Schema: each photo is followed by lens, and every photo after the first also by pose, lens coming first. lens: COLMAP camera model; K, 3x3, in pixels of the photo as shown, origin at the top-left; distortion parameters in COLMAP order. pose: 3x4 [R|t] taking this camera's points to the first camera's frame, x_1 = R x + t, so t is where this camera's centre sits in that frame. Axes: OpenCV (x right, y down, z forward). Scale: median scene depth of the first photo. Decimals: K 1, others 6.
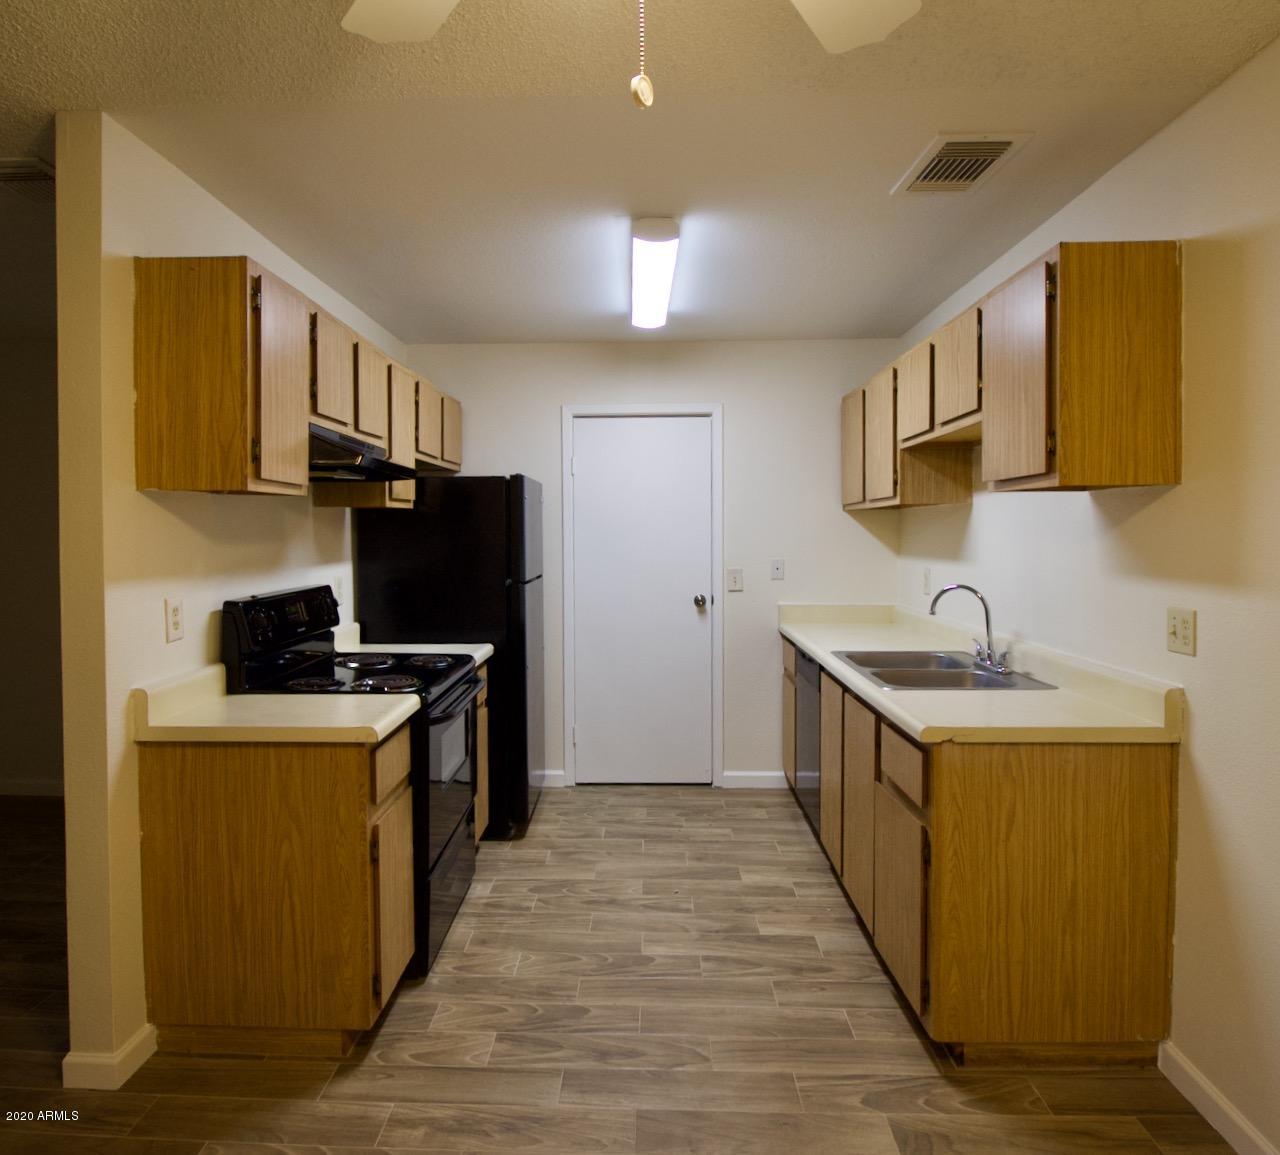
lens RADIAL K [[829.4, 0, 610.3], [0, 829.4, 554.2], [0, 0, 1]] dist [-0.002856, -0.014362]
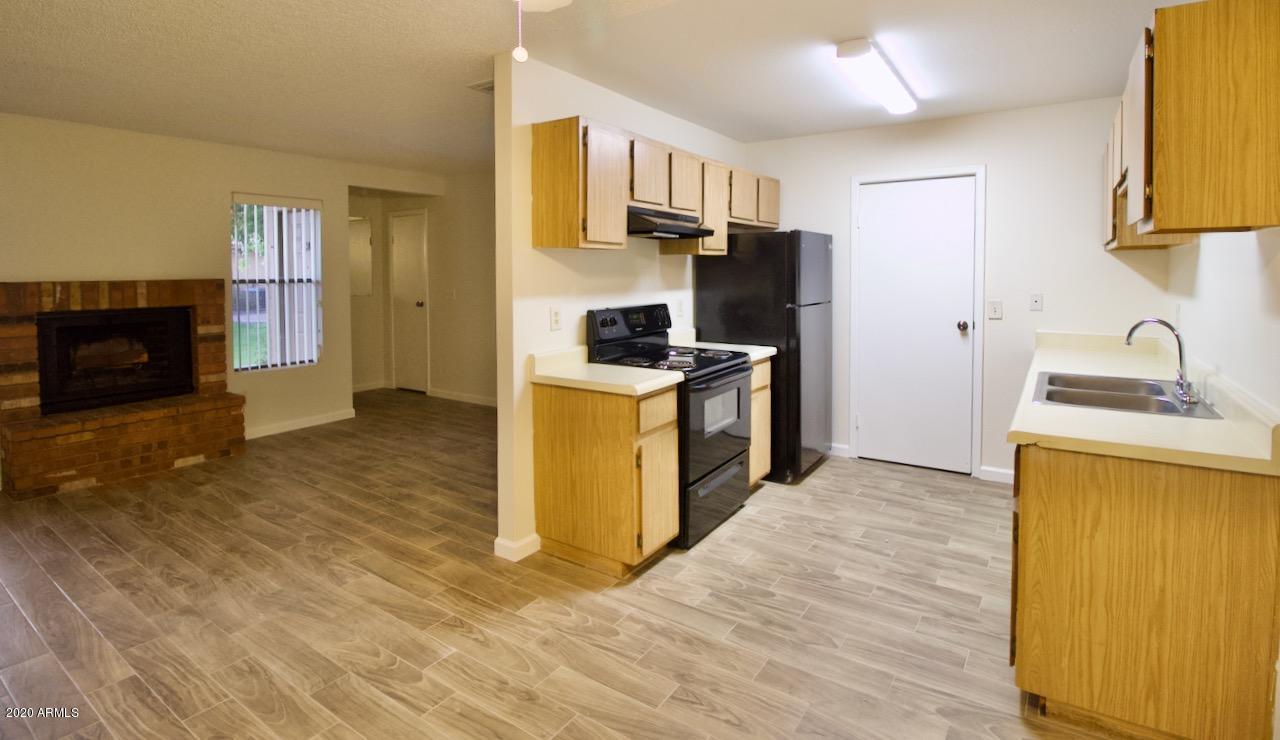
lens RADIAL K [[601.1, 0, 641.8], [0, 601.1, 292.9], [0, 0, 1]] dist [-0.012342, -0.008441]
pose [[0.852436, 0.019409, -0.522472, 0.280374], [-0.013537, 0.999795, 0.015055, -0.000295], [0.522657, -0.005761, 0.852524, -0.025980]]
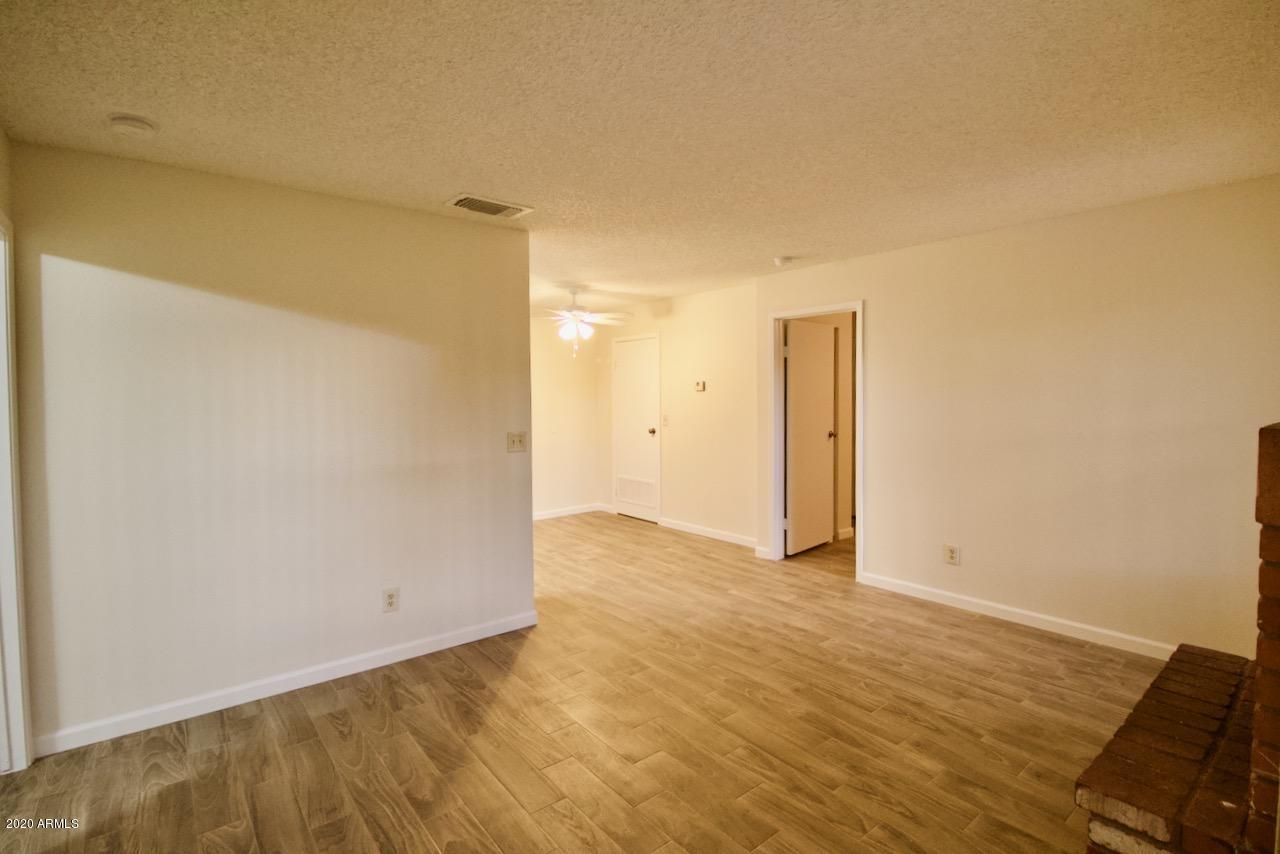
lens RADIAL K [[615.8, 0, 644.4], [0, 615.8, 416.4], [0, 0, 1]] dist [-0.006945, -0.010331]
pose [[-0.665223, -0.017806, 0.746433, -1.705340], [0.030957, 0.998198, 0.051400, -0.046607], [-0.746003, 0.057300, -0.663473, 1.479568]]
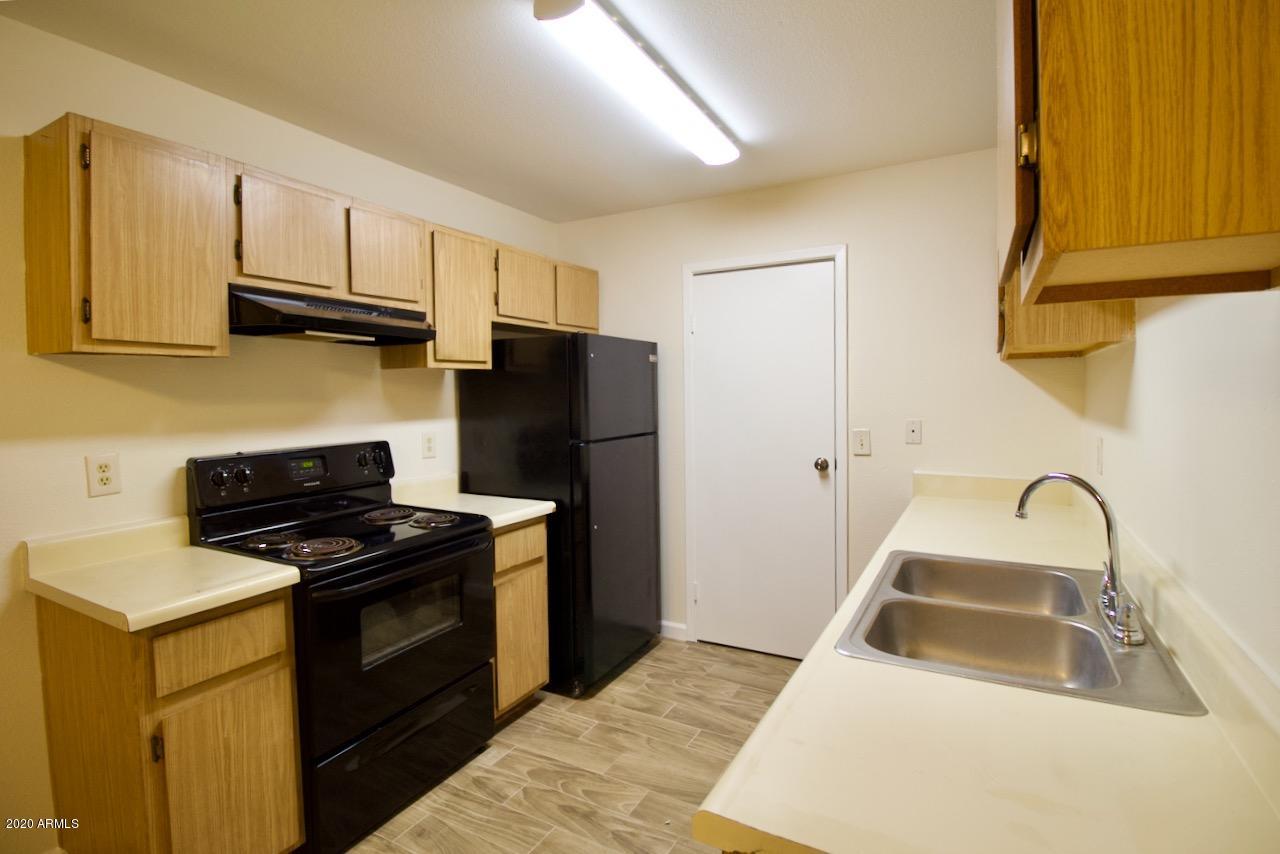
lens RADIAL K [[615.8, 0, 636.3], [0, 615.8, 409.4], [0, 0, 1]] dist [-0.006945, -0.010331]
pose [[0.898027, 0.006780, -0.439887, 0.375218], [-0.004733, 0.999972, 0.005749, -0.012119], [0.439914, -0.003080, 0.898035, 0.512601]]
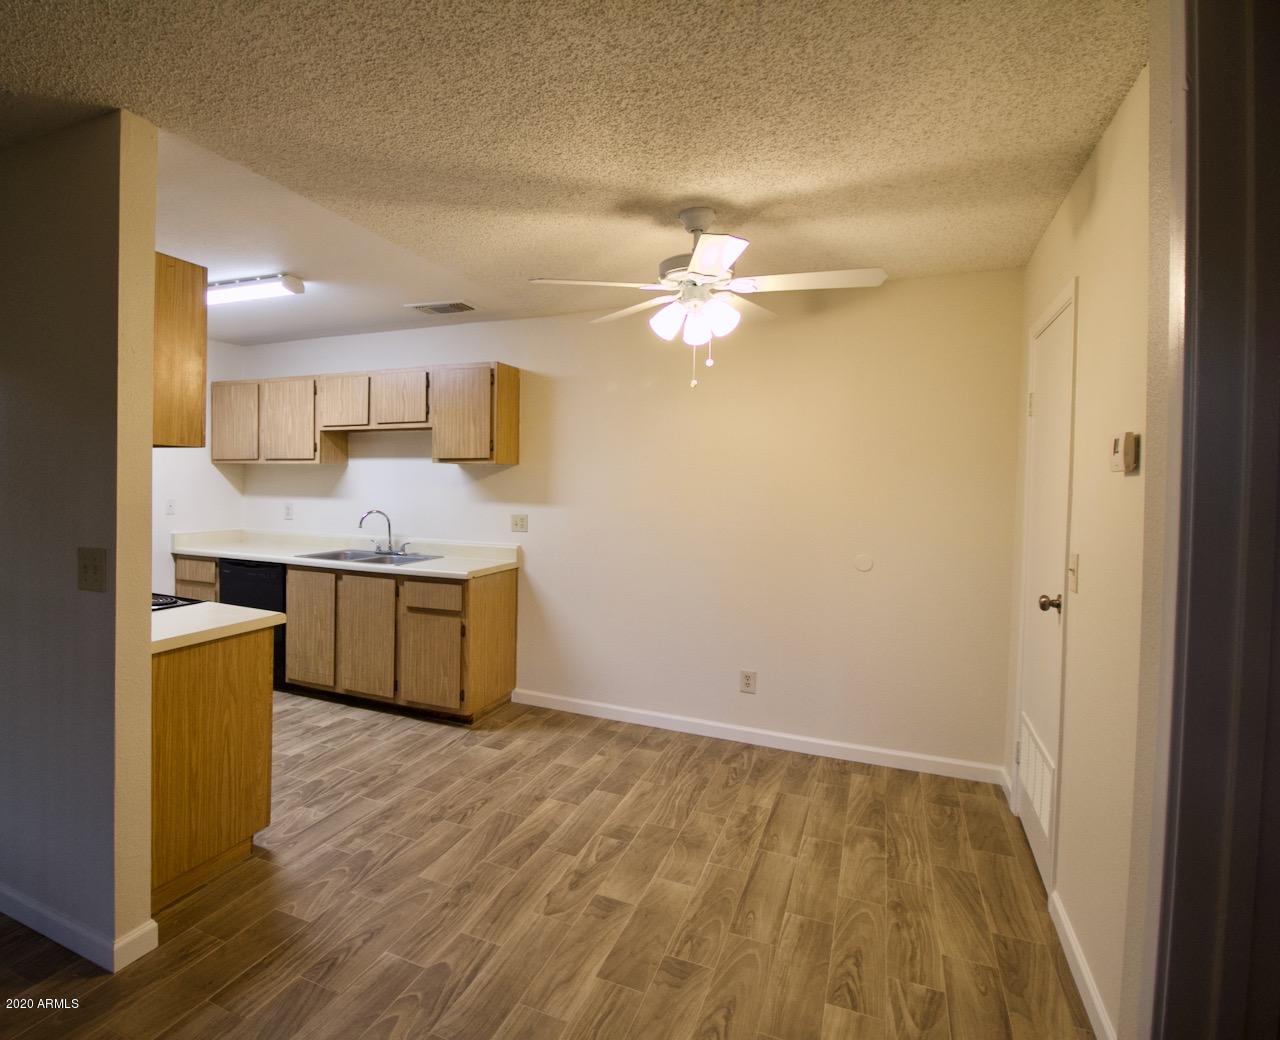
lens RADIAL K [[716.3, 0, 497.5], [0, 716.3, 497.6], [0, 0, 1]] dist [-0.024816, -0.002993]
pose [[0.434994, -0.012255, 0.900350, -0.981965], [0.008224, 0.999920, 0.009637, -0.004719], [-0.900396, 0.003213, 0.435060, 0.079694]]
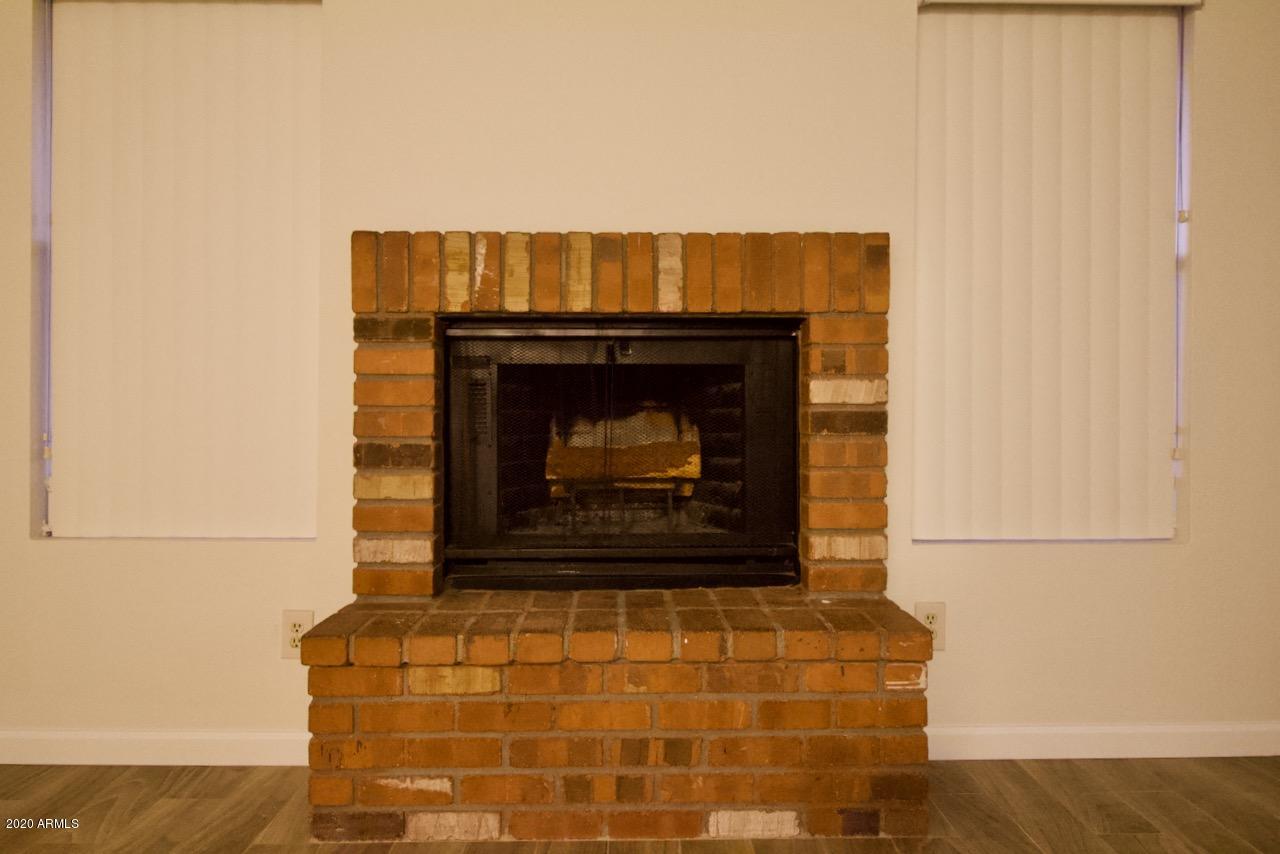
lens RADIAL K [[852.6, 0, 650.2], [0, 852.6, 404.5], [0, 0, 1]] dist [0.010330, -0.000460]
pose [[0.061296, 0.003521, -0.998113, -0.911569], [-0.028199, 0.999601, 0.001794, 0.162548], [0.997721, 0.028036, 0.061371, 0.563662]]
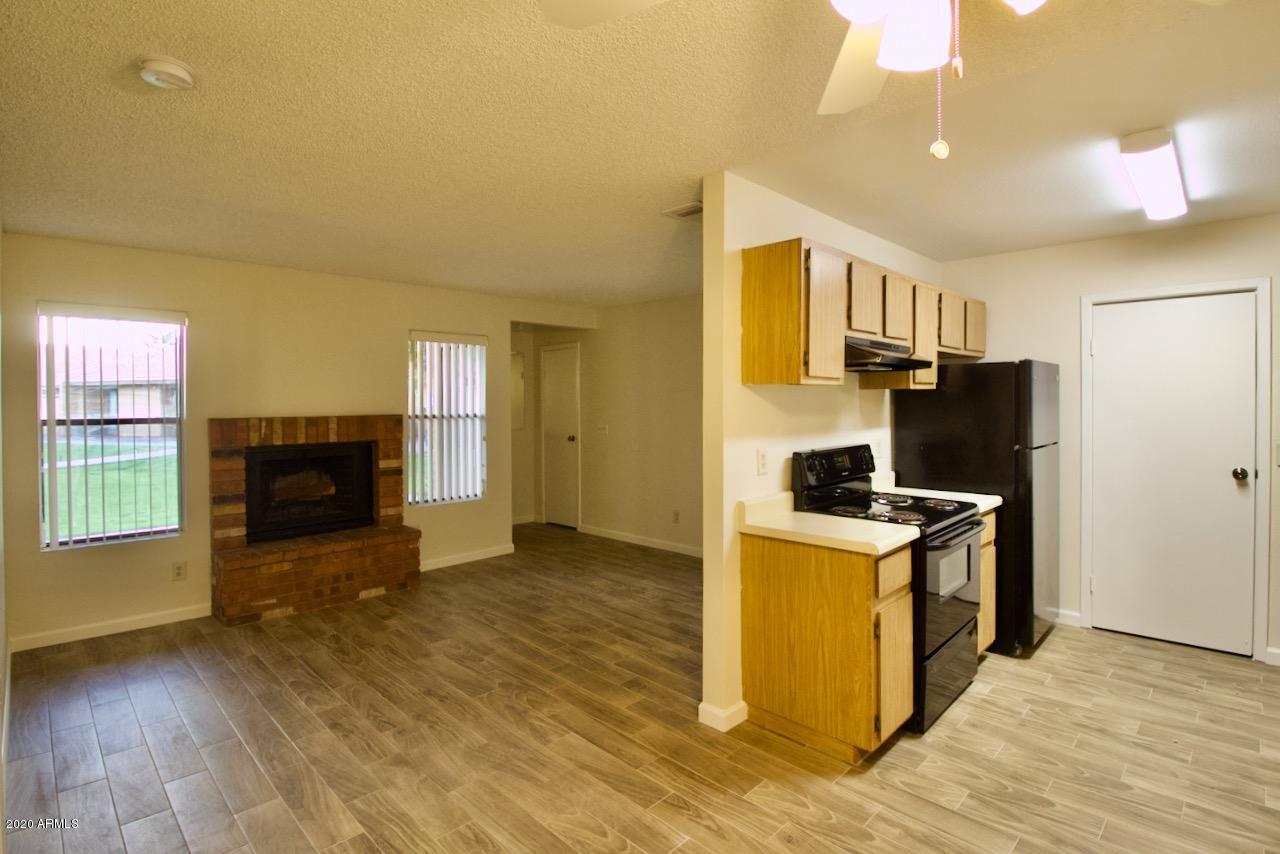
lens RADIAL K [[615.8, 0, 647.1], [0, 615.8, 410.0], [0, 0, 1]] dist [-0.006945, -0.010331]
pose [[0.744503, 0.007498, -0.667577, 0.104860], [-0.014681, 0.999879, -0.005143, -0.012911], [0.667458, 0.013630, 0.744523, -0.061733]]
